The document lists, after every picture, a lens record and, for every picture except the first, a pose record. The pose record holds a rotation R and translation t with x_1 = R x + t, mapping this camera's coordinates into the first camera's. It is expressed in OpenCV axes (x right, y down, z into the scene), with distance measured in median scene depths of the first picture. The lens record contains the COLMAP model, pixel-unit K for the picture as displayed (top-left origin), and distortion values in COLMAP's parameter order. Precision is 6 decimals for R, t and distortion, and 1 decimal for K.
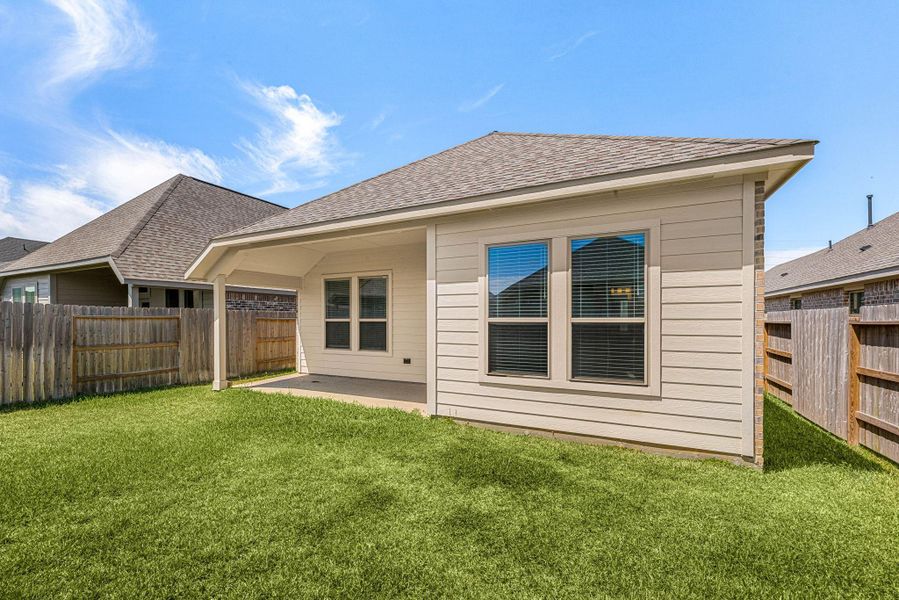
lens RADIAL K [[389.8, 0, 455.4], [0, 389.8, 312.9], [0, 0, 1]] dist [0.000566, -0.000010]
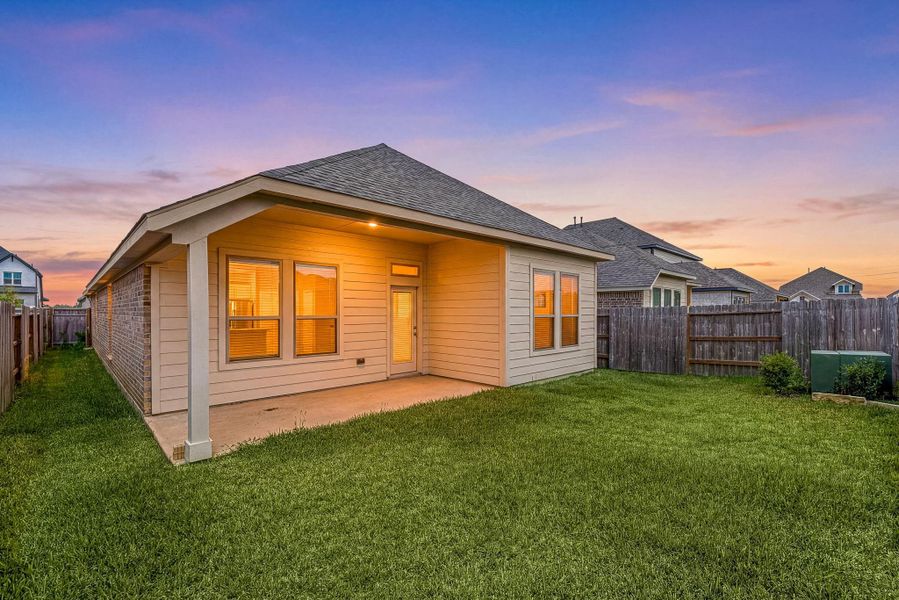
lens RADIAL K [[404.0, 0, 448.7], [0, 404.0, 311.1], [0, 0, 1]] dist [-0.000040, 0.000053]
pose [[0.309357, -0.005021, 0.950933, -1.559276], [-0.016303, 0.999811, 0.010583, -0.014309], [-0.950806, -0.018777, 0.309216, 0.817800]]
